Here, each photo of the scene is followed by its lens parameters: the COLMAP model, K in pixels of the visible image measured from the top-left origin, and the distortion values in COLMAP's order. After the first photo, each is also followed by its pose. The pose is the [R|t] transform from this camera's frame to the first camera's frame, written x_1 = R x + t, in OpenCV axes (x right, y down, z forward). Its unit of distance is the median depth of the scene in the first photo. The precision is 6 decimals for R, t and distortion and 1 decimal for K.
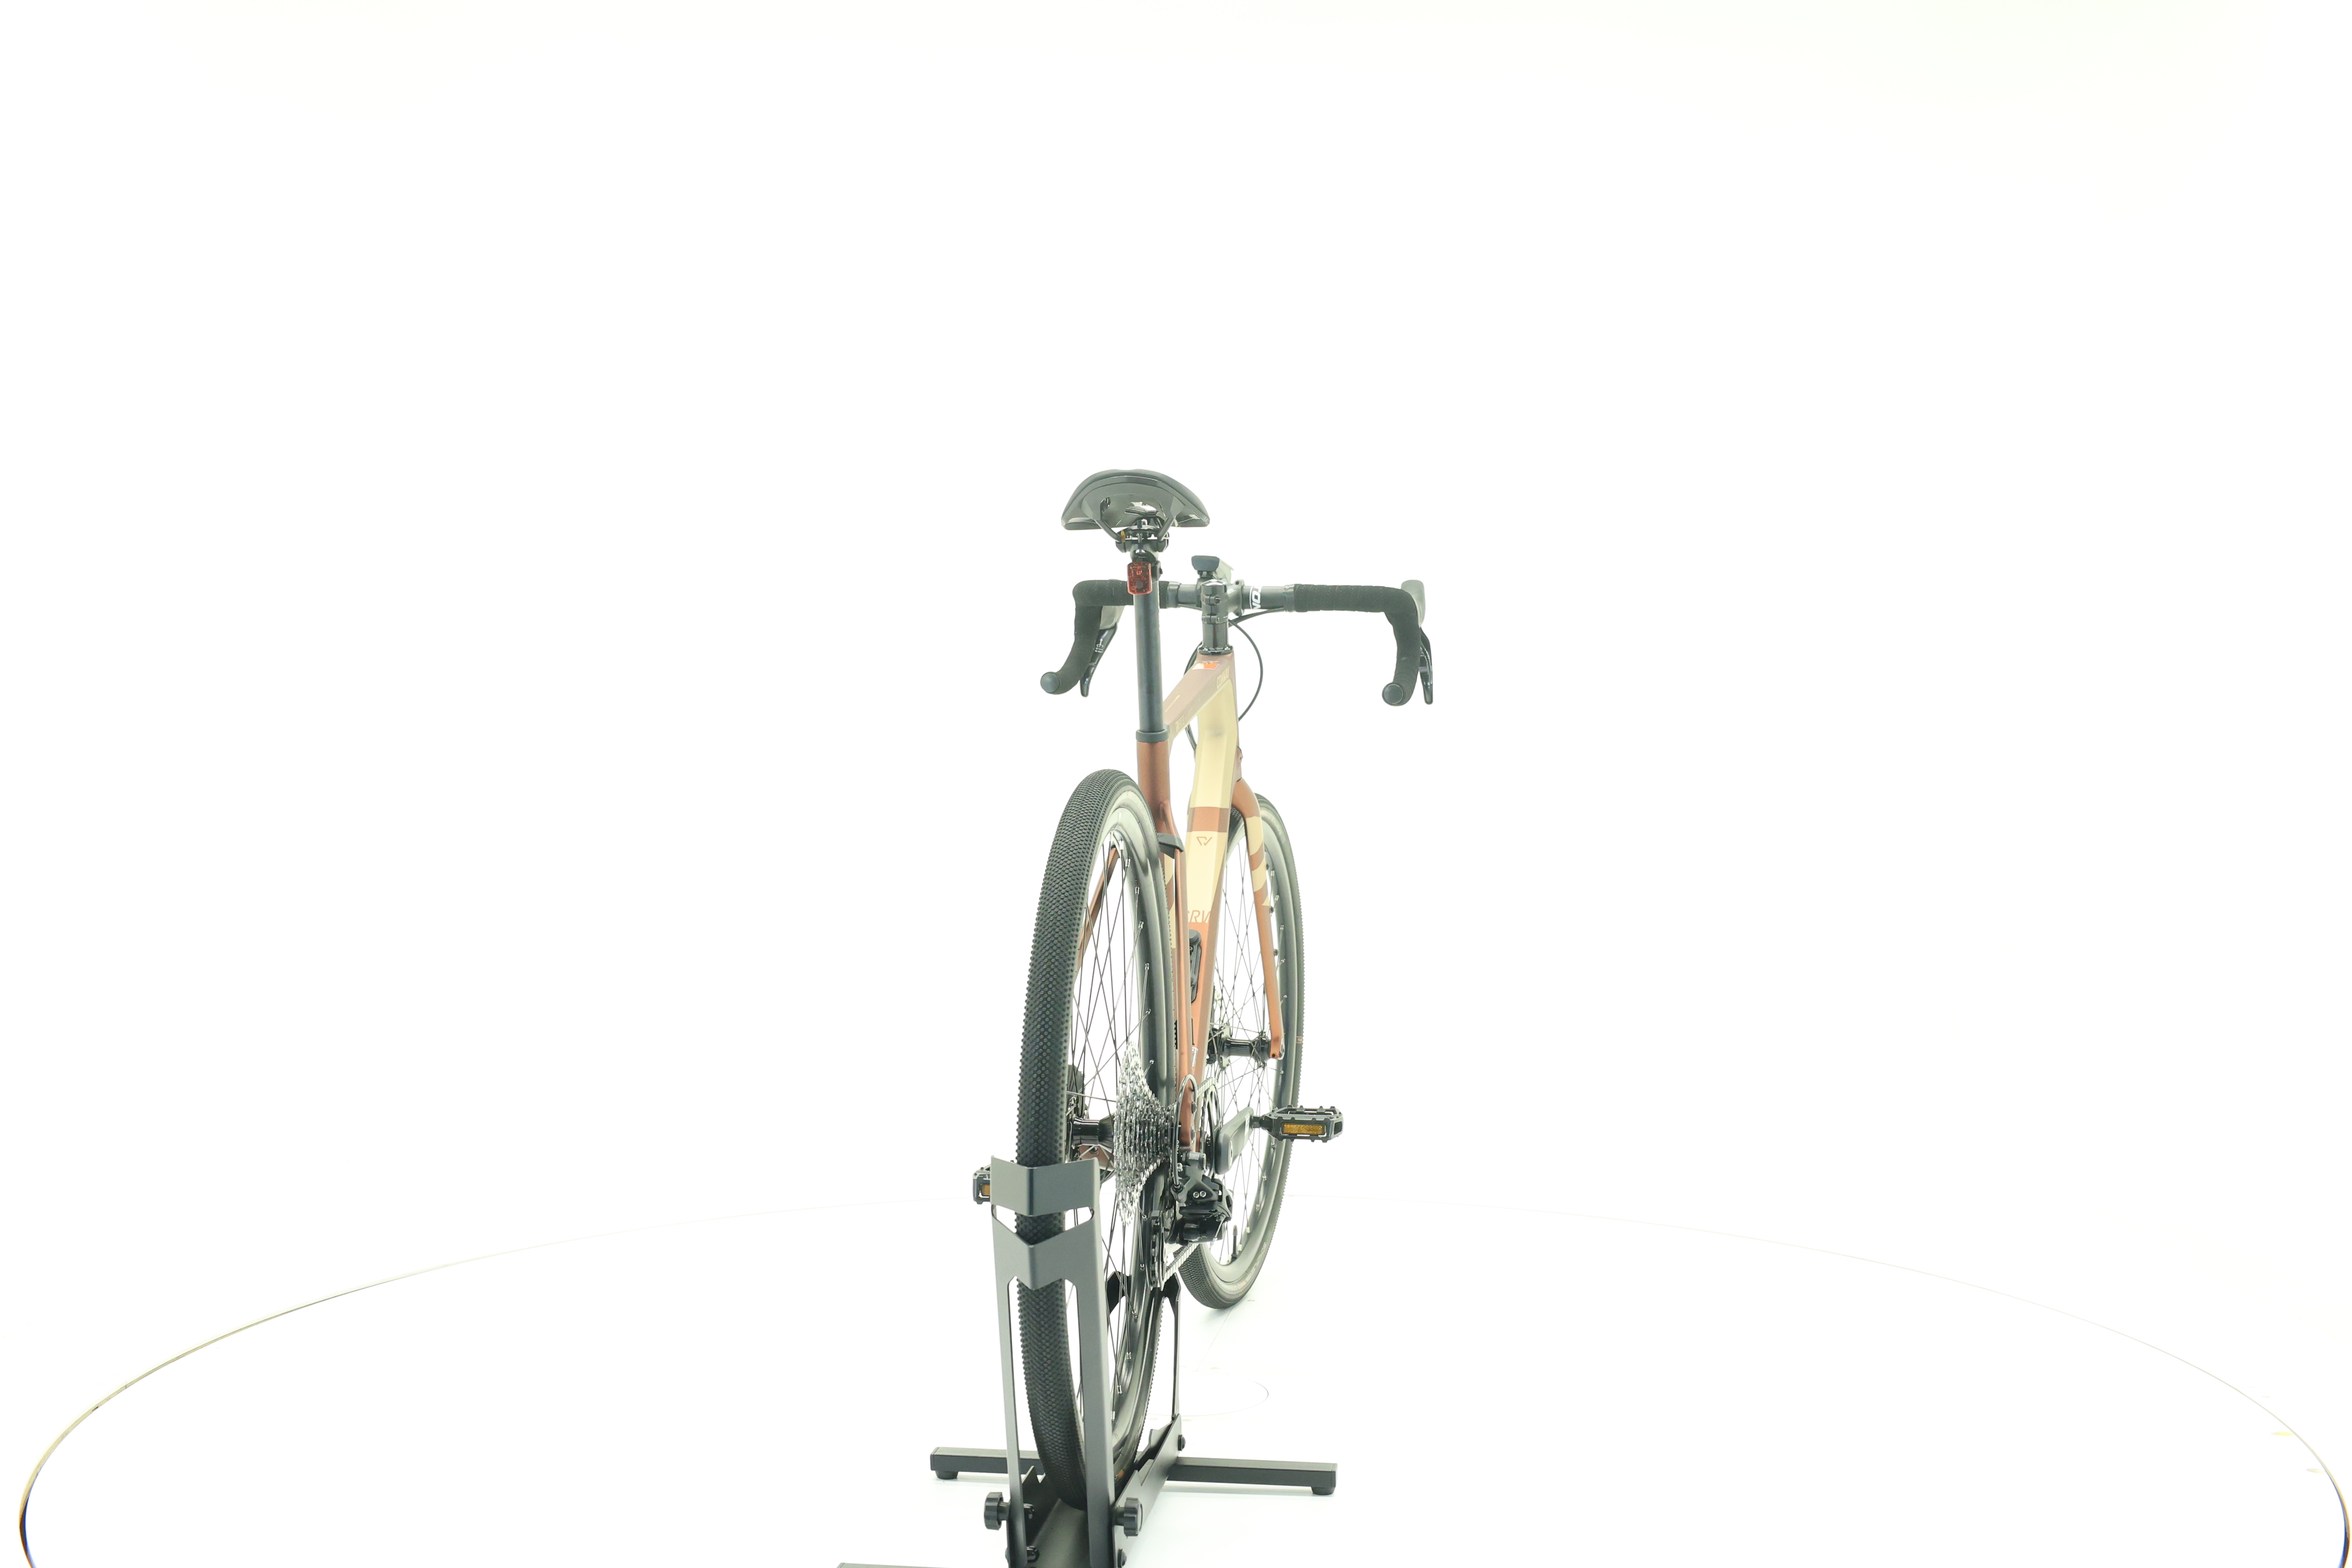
lens RADIAL K [[2509.2, 0, 1171.6], [0, 2509.2, 807.2], [0, 0, 1]] dist [-0.003242, 0.000000]
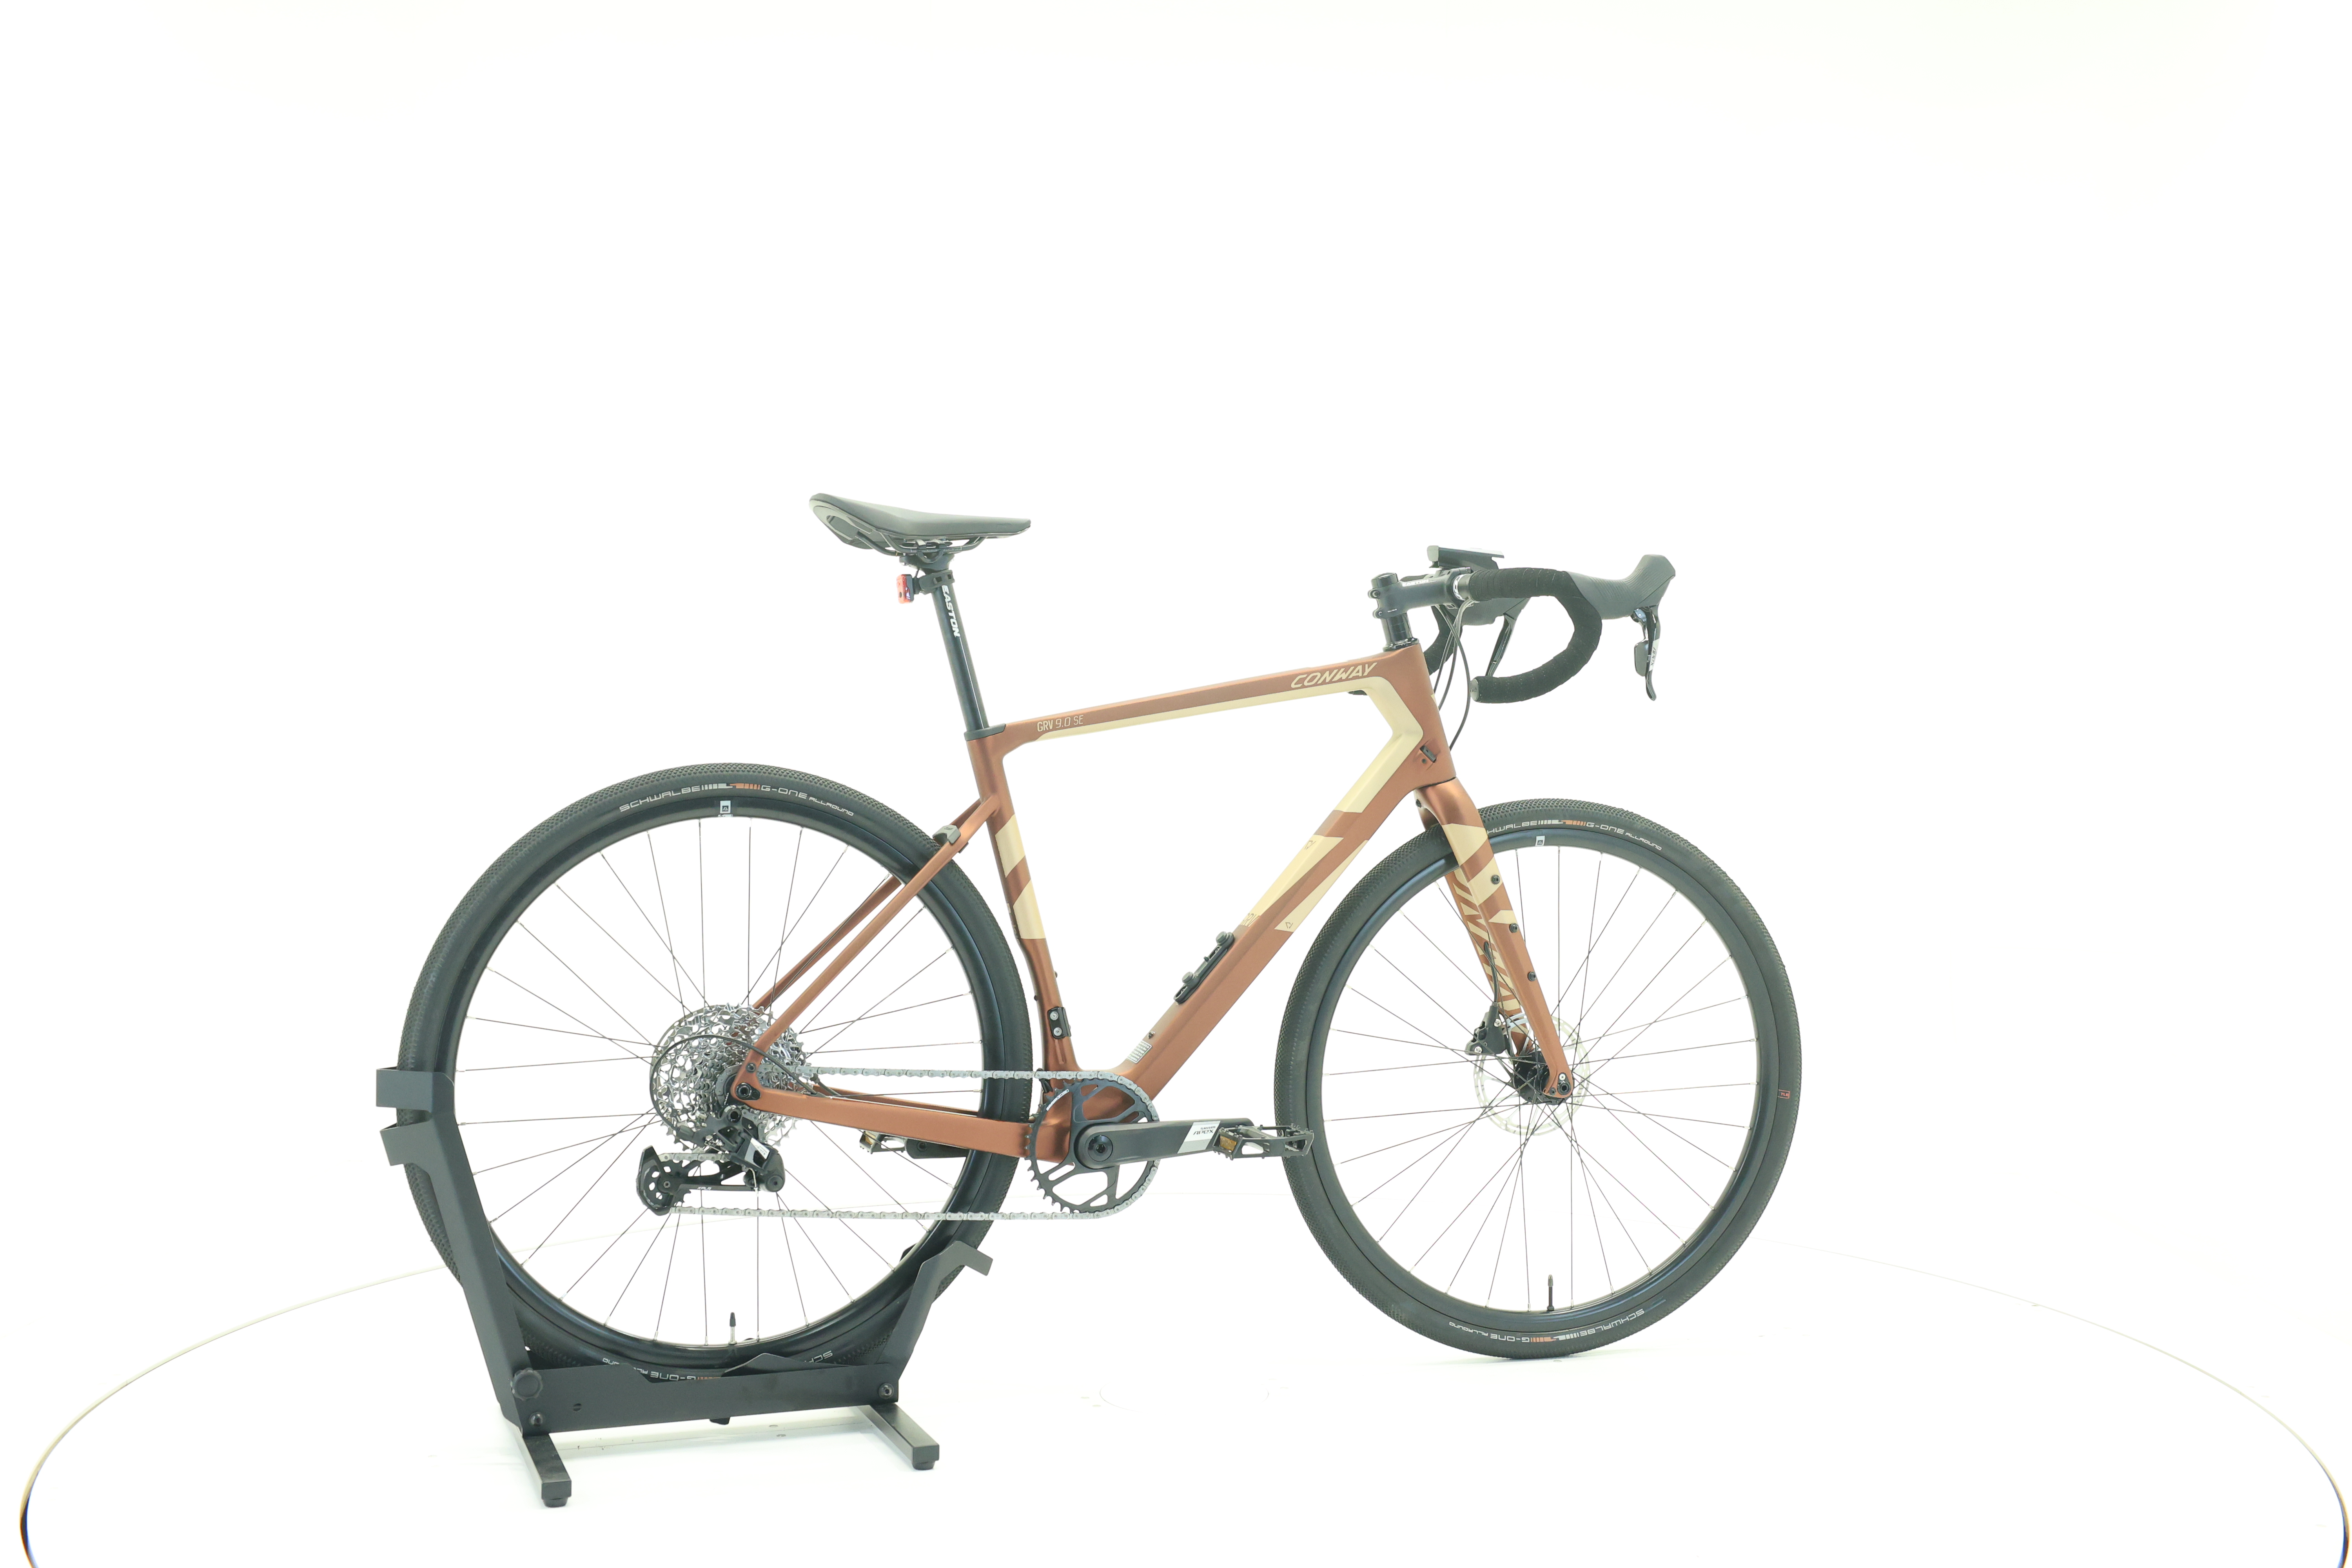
lens RADIAL K [[2509.2, 0, 1163.7], [0, 2509.2, 778.4], [0, 0, 1]] dist [-0.003242, 0.000000]
pose [[0.485375, 0.013688, -0.874199, 0.801783], [-0.028314, 0.999599, -0.000069, -0.010138], [0.873848, 0.024785, 0.485568, 0.461278]]
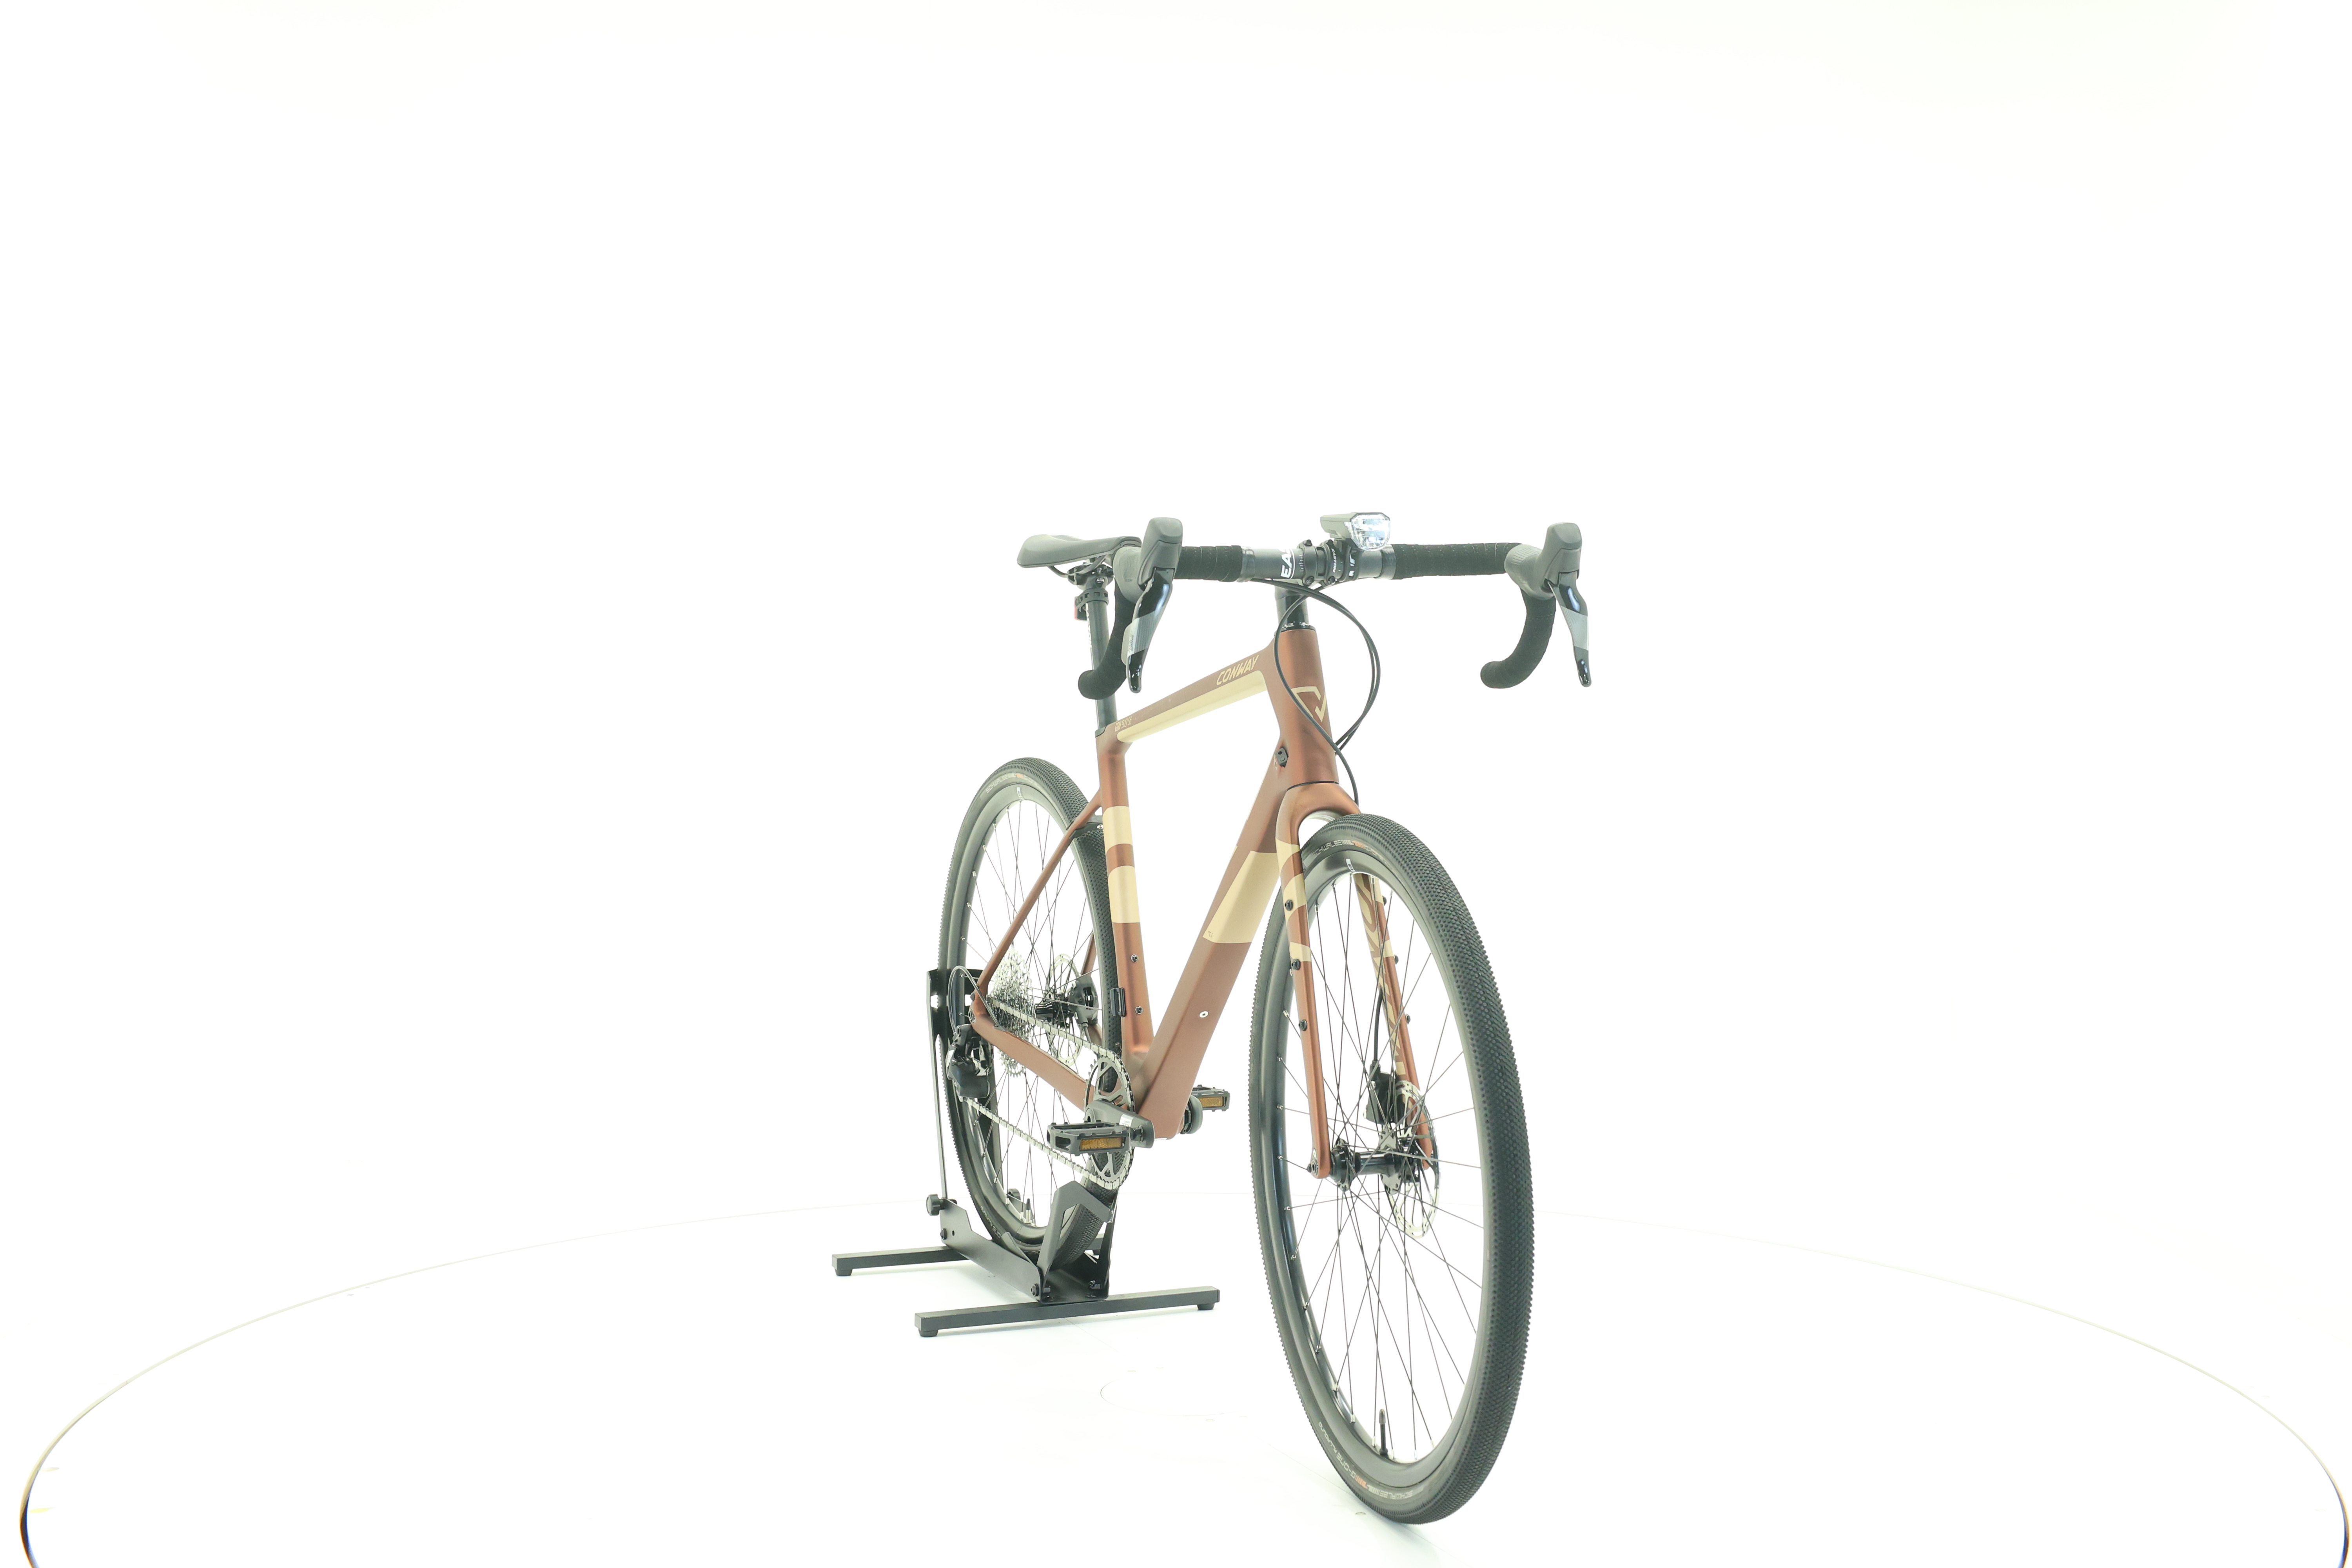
lens RADIAL K [[2509.2, 0, 1175.3], [0, 2509.2, 775.5], [0, 0, 1]] dist [-0.003242, 0.000000]
pose [[-0.849326, 0.002227, -0.527863, 0.492023], [-0.024020, 0.998792, 0.042861, -0.050472], [0.527321, 0.049082, -0.848247, 1.685996]]
